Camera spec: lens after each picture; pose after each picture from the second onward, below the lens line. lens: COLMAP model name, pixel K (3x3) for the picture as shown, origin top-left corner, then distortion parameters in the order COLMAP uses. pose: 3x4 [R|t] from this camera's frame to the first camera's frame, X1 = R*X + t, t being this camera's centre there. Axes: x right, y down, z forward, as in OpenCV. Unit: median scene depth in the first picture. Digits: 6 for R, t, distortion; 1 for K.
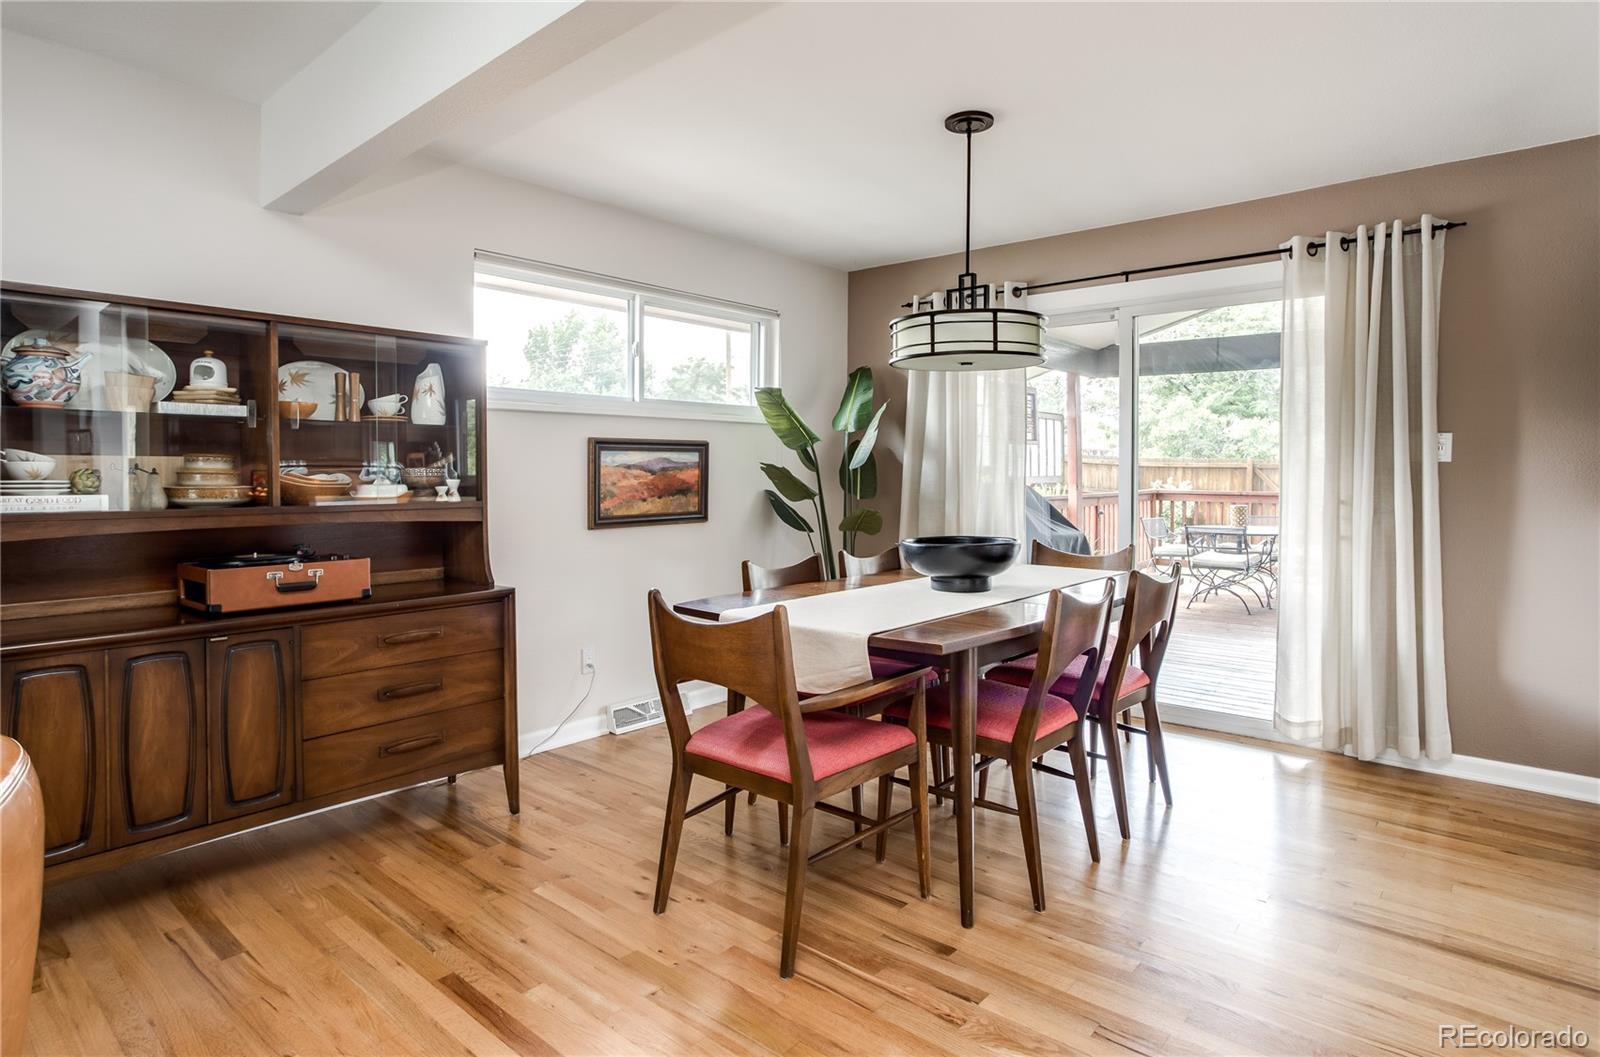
lens RADIAL K [[859.8, 0, 753.0], [0, 859.8, 498.7], [0, 0, 1]] dist [0.001730, -0.000810]
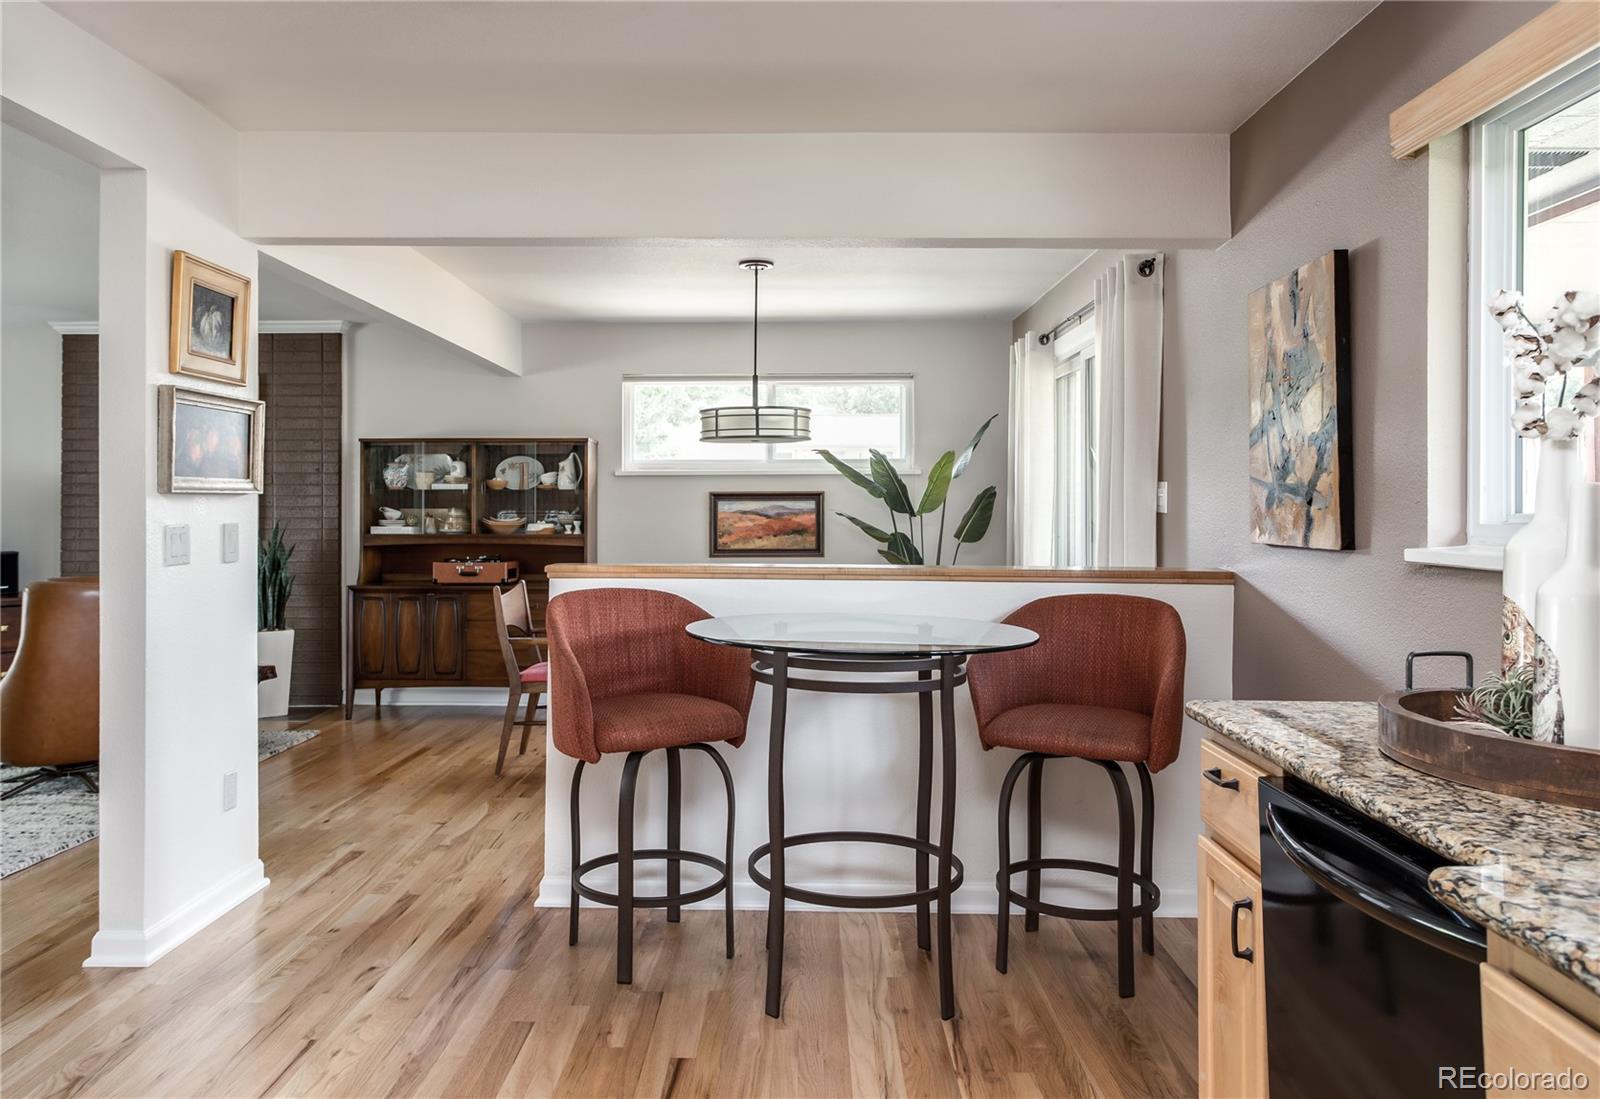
lens RADIAL K [[1131.3, 0, 770.2], [0, 1131.3, 495.3], [0, 0, 1]] dist [0.017963, 0.018286]
pose [[0.666469, -0.005347, -0.745513, 1.594394], [-0.024078, 0.999298, -0.028692, -0.018514], [0.745143, 0.037073, 0.665873, -0.209957]]
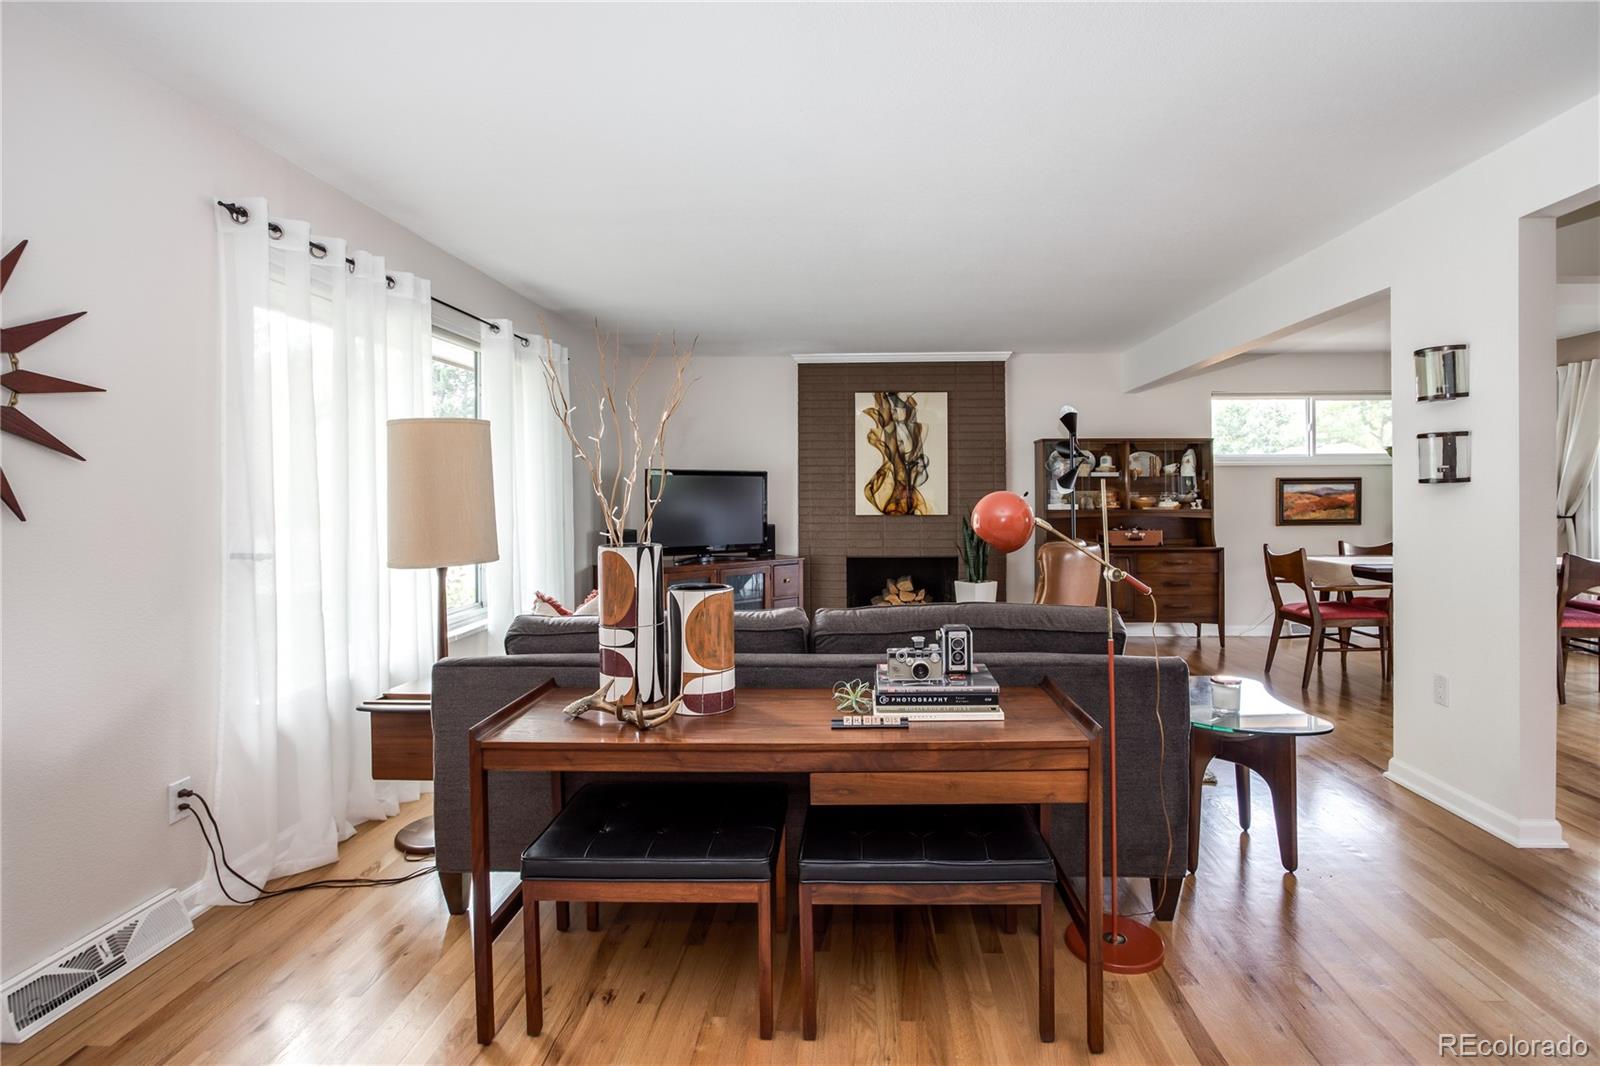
lens RADIAL K [[777.7, 0, 842.6], [0, 777.7, 487.5], [0, 0, 1]] dist [-0.024696, 0.008756]
pose [[0.672122, -0.004414, -0.740427, 0.547917], [-0.019980, 0.999510, -0.024095, 0.014487], [0.740171, 0.030989, 0.671705, -1.104634]]
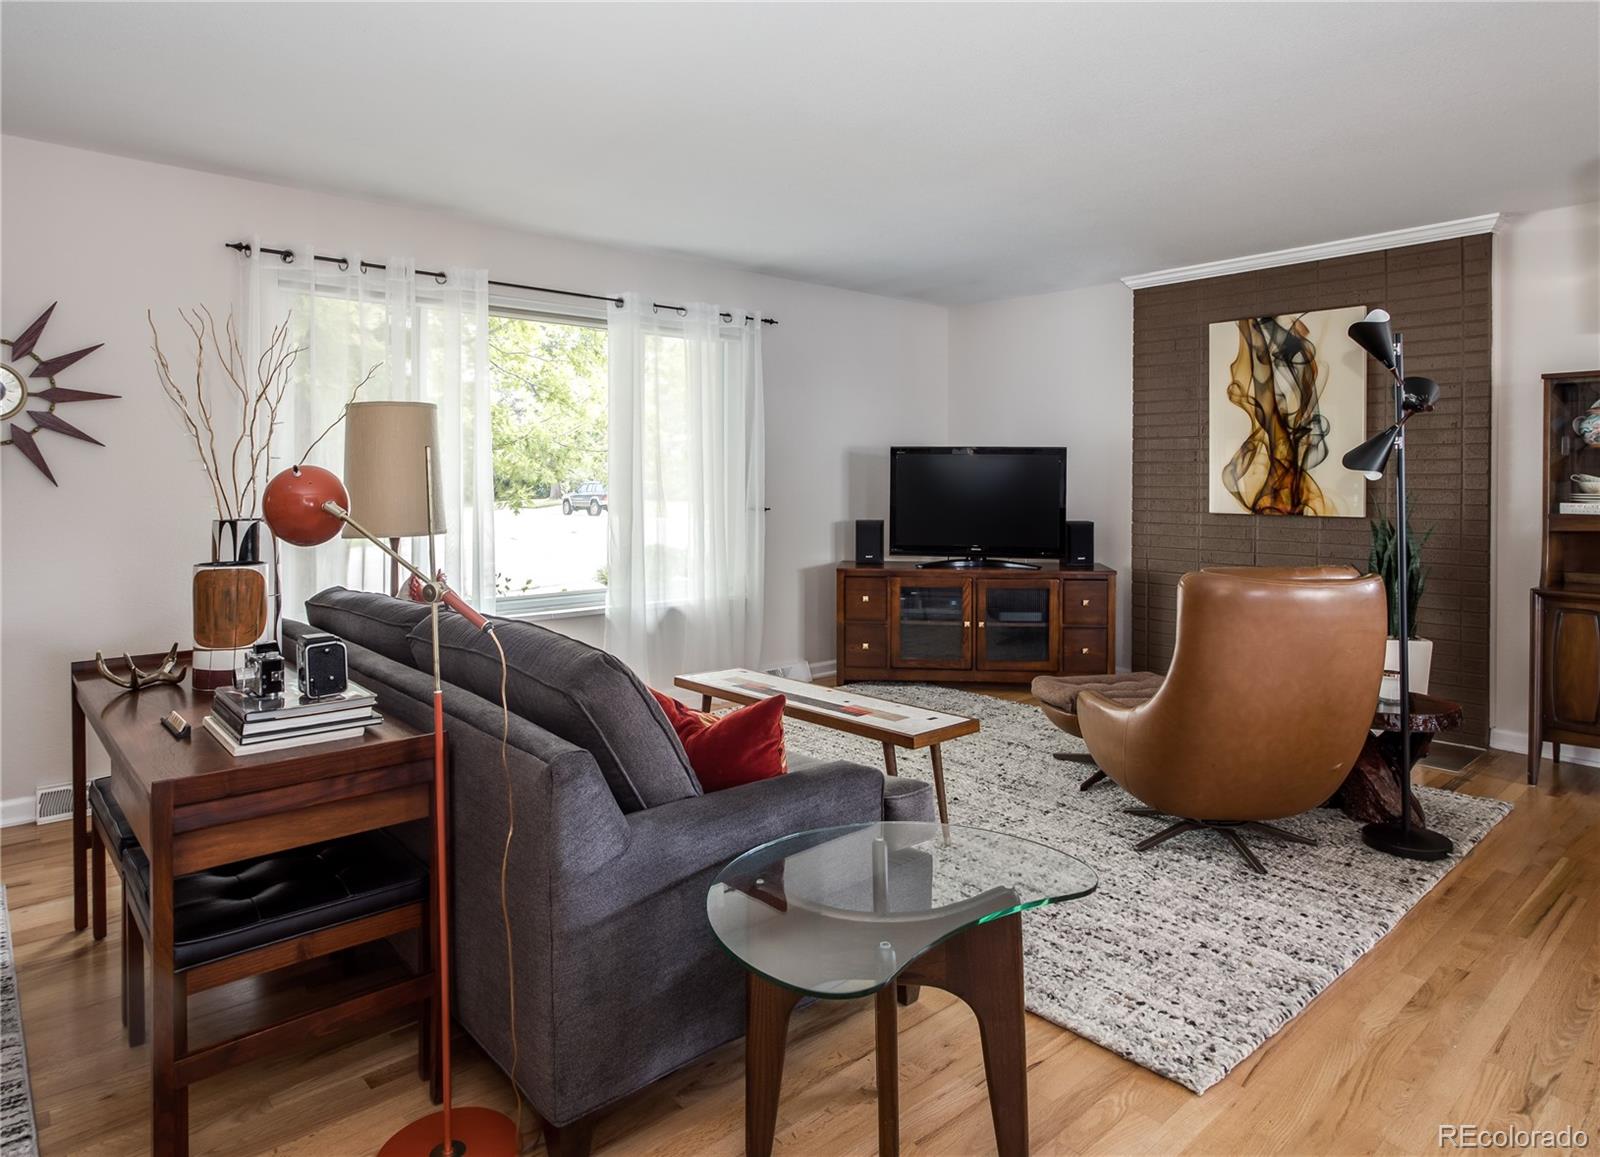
lens RADIAL K [[953.0, 0, 805.1], [0, 953.0, 483.1], [0, 0, 1]] dist [-0.017207, 0.002193]
pose [[-0.068911, 0.003731, -0.997616, 0.725266], [-0.033537, 0.999419, 0.006055, -0.001778], [0.997059, 0.033874, -0.068746, -0.232274]]
